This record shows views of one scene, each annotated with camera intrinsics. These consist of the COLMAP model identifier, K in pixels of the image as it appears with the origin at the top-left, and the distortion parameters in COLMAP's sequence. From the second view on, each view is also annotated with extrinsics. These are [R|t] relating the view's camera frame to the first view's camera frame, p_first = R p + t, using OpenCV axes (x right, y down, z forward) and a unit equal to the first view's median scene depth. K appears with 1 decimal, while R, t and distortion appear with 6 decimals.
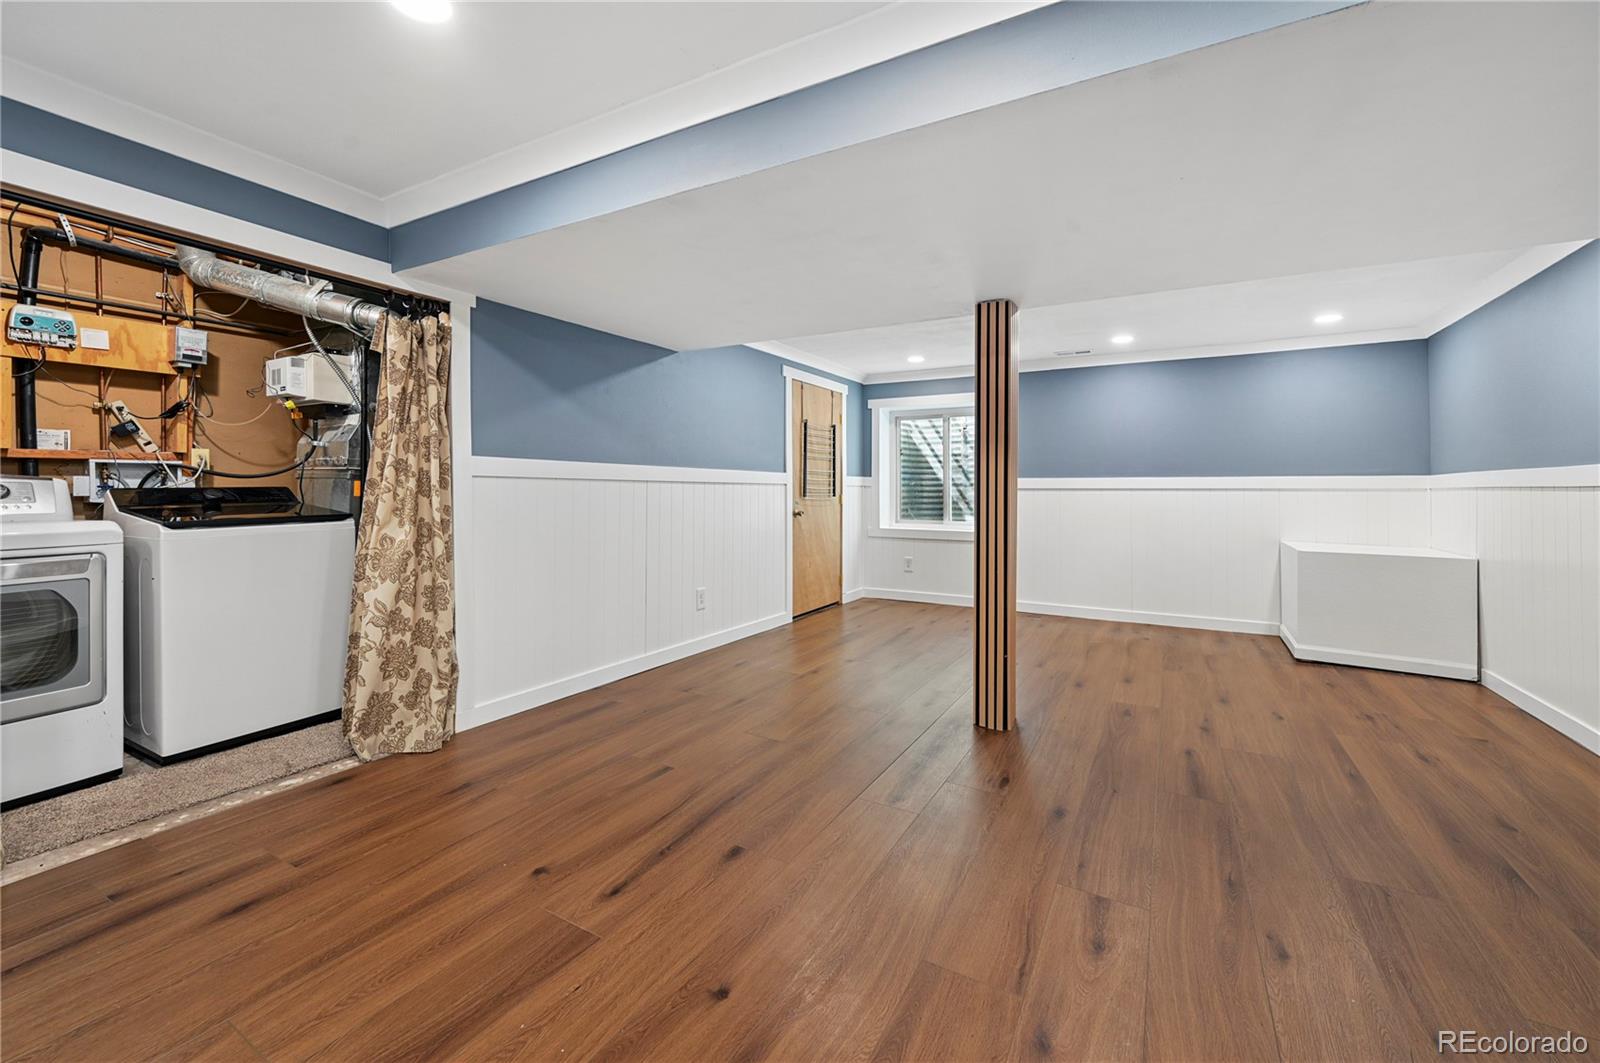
lens RADIAL K [[637.5, 0, 799.6], [0, 637.5, 489.0], [0, 0, 1]] dist [-0.003333, 0.000521]
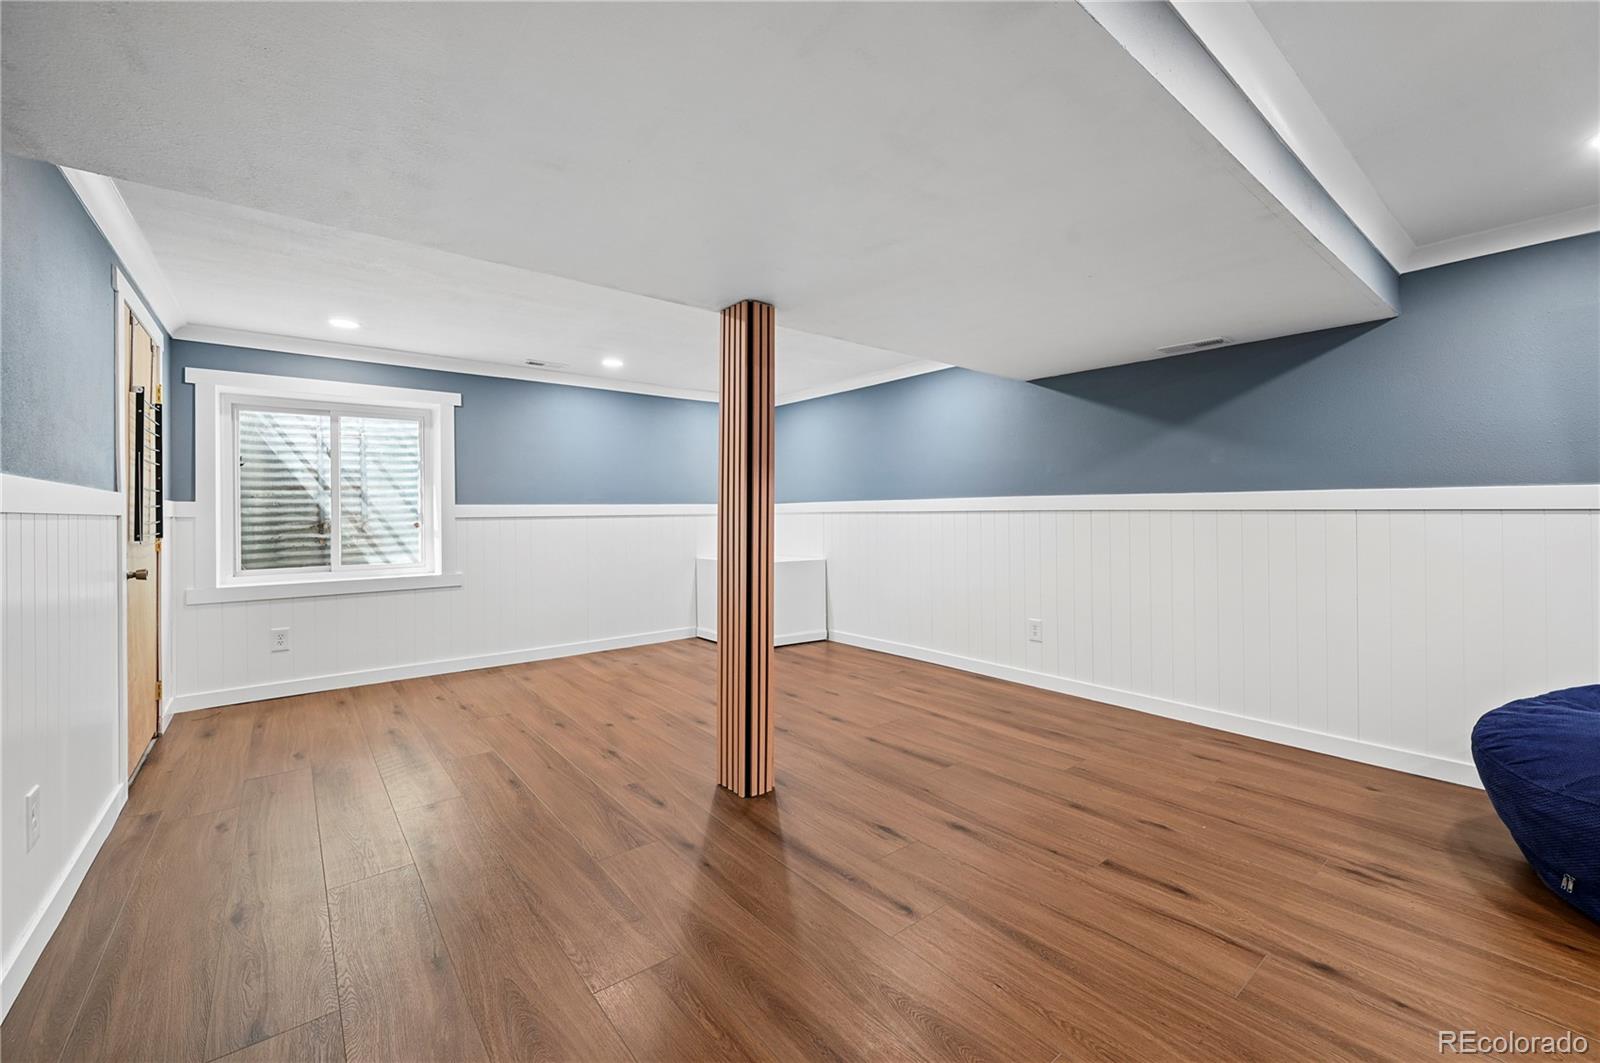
lens RADIAL K [[637.5, 0, 785.7], [0, 637.5, 503.9], [0, 0, 1]] dist [-0.003333, 0.000521]
pose [[0.376231, 0.004591, 0.926515, -0.427340], [0.010334, 0.999905, -0.009151, -0.010917], [-0.926468, 0.013017, 0.376148, 0.549868]]
